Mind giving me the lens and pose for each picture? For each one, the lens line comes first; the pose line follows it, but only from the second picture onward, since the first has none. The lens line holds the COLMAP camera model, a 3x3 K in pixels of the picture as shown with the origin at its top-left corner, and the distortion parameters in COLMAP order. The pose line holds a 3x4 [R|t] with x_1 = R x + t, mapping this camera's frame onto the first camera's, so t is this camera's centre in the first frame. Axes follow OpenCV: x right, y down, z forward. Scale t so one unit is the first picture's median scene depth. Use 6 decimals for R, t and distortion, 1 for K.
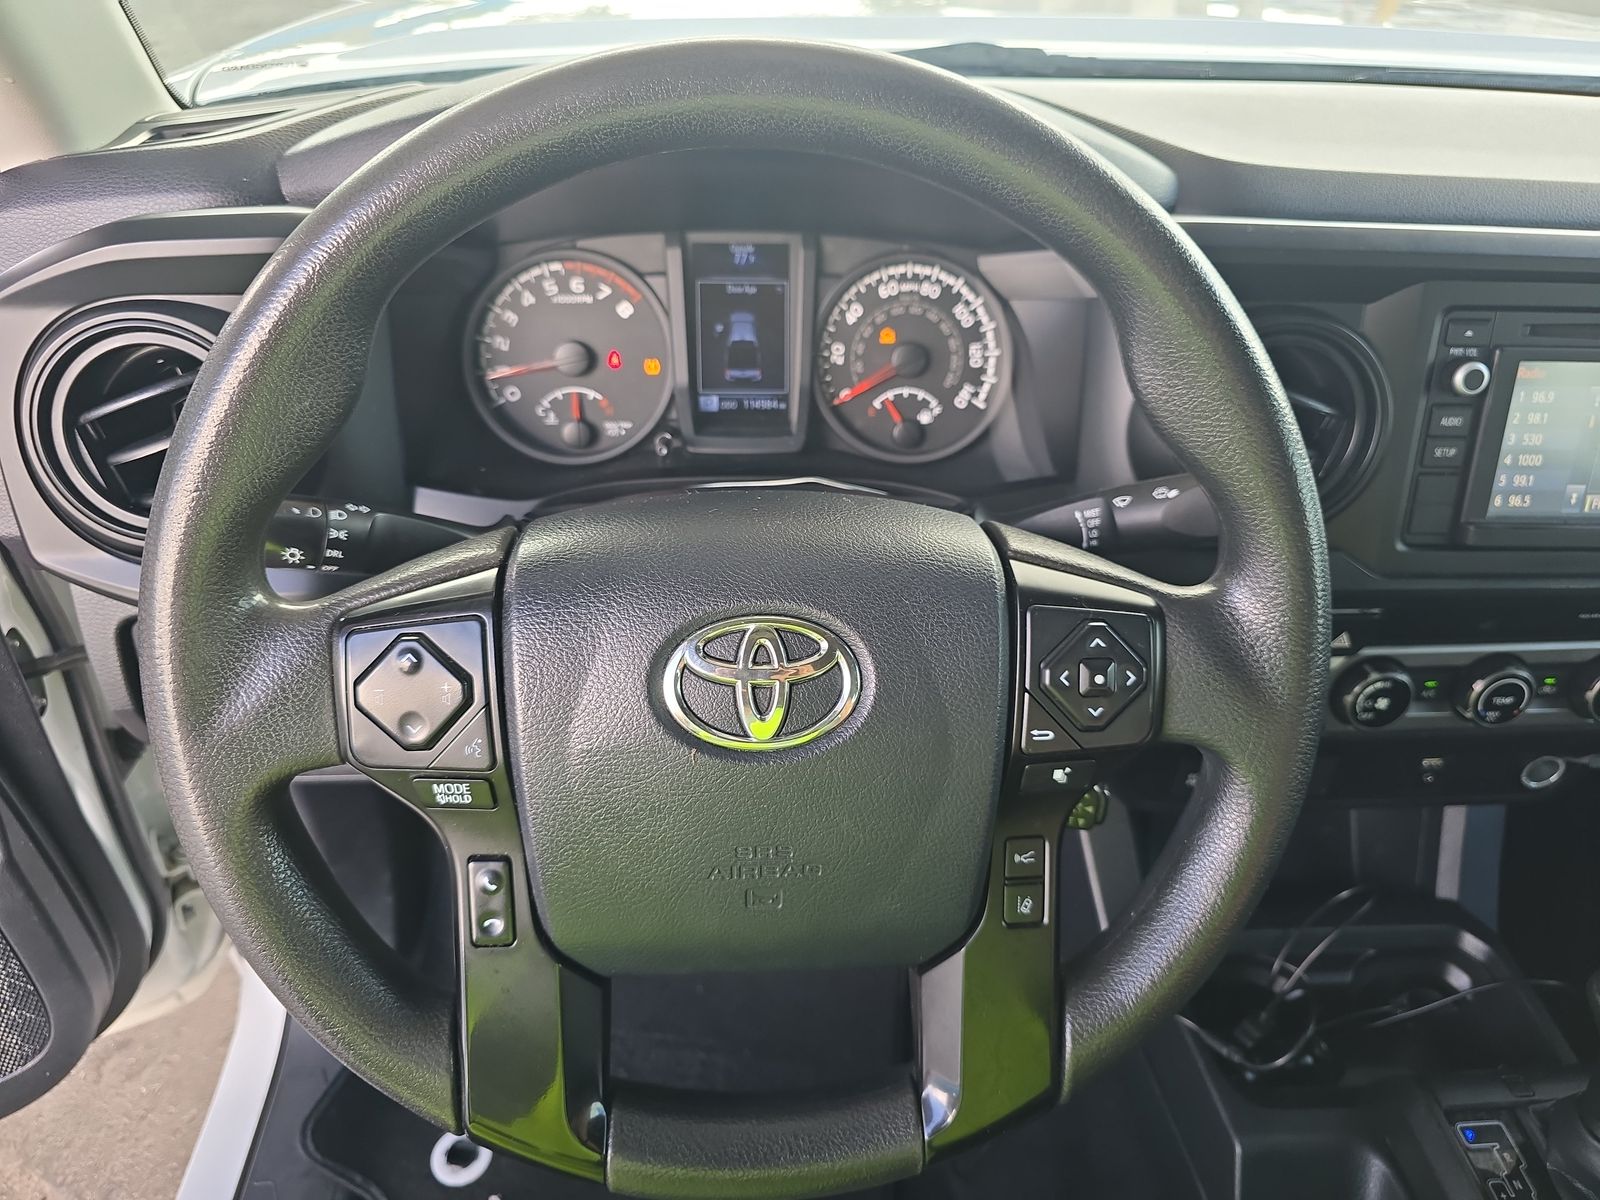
lens RADIAL K [[1103.0, 0, 800.0], [0, 1103.0, 600.0], [0, 0, 1]] dist [0.008383, -0.026152]
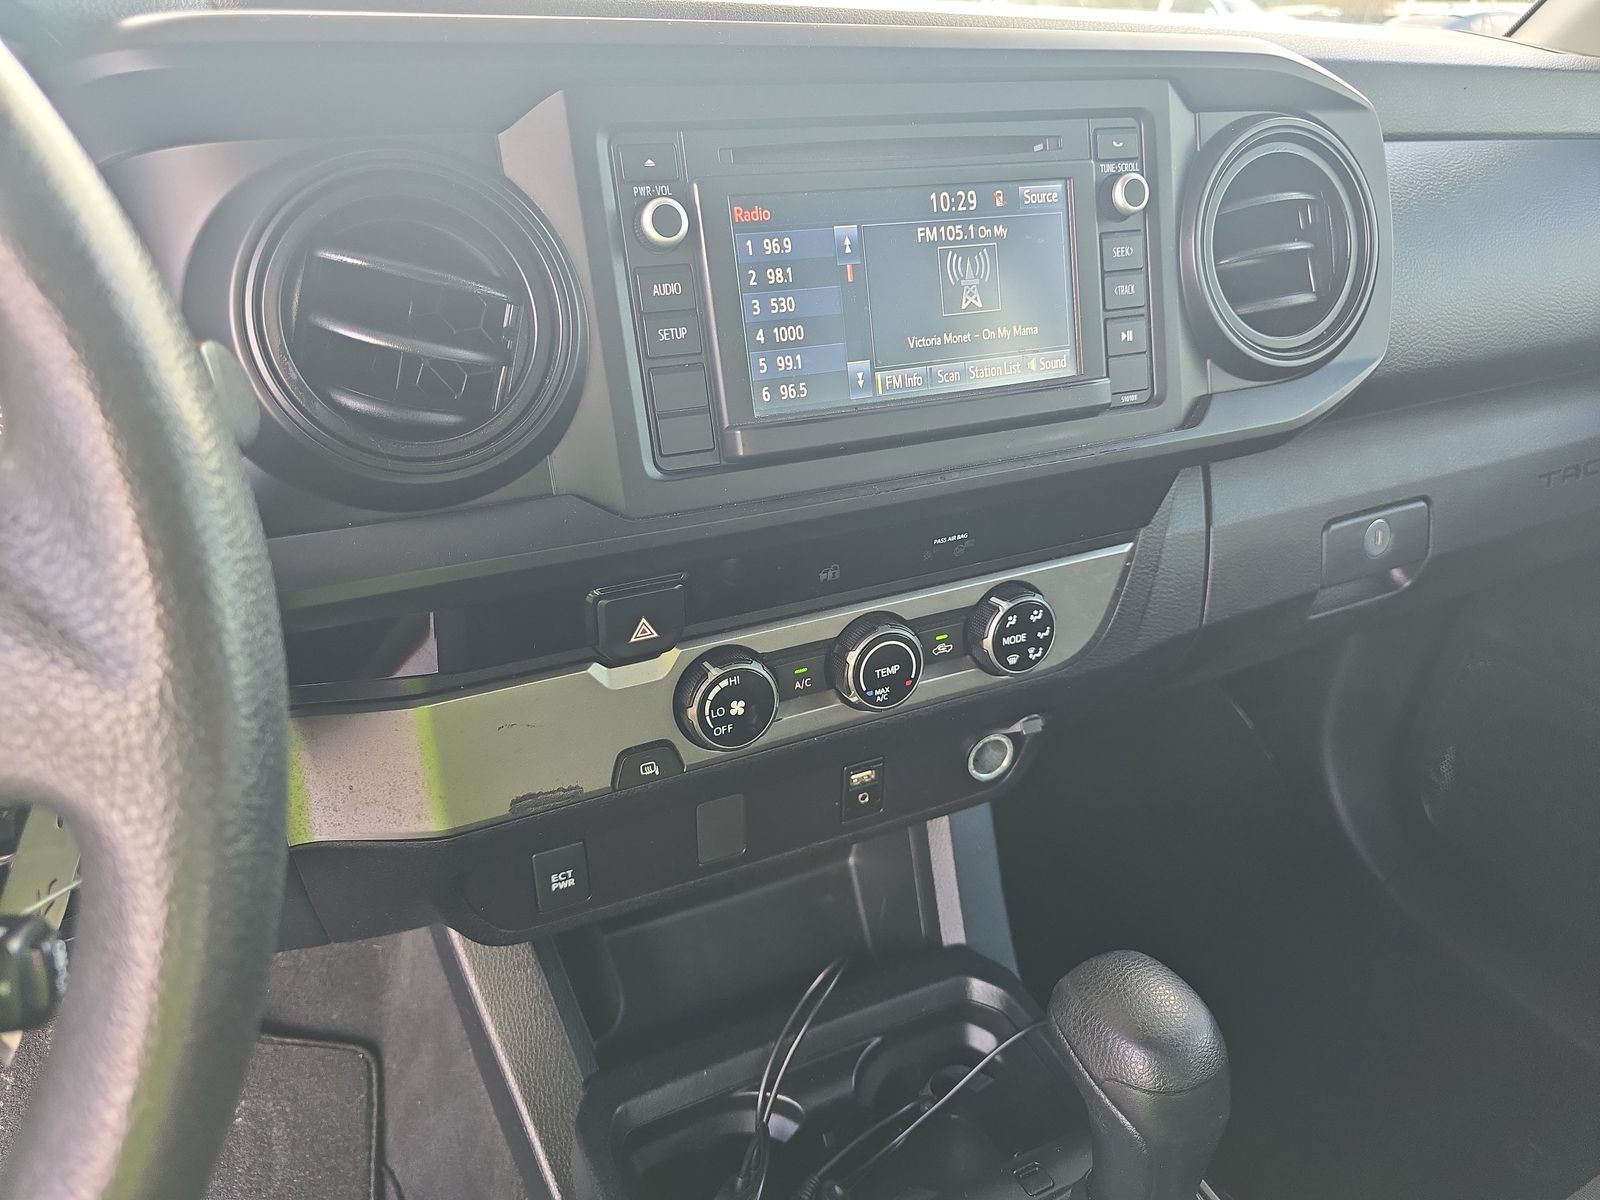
lens RADIAL K [[1094.7, 0, 835.0], [0, 1094.7, 600.8], [0, 0, 1]] dist [0.037373, -0.001539]
pose [[0.926972, -0.179170, 0.329578, 0.357486], [0.224873, 0.968616, -0.105905, 0.116328], [-0.300259, 0.172284, 0.938170, 0.278254]]
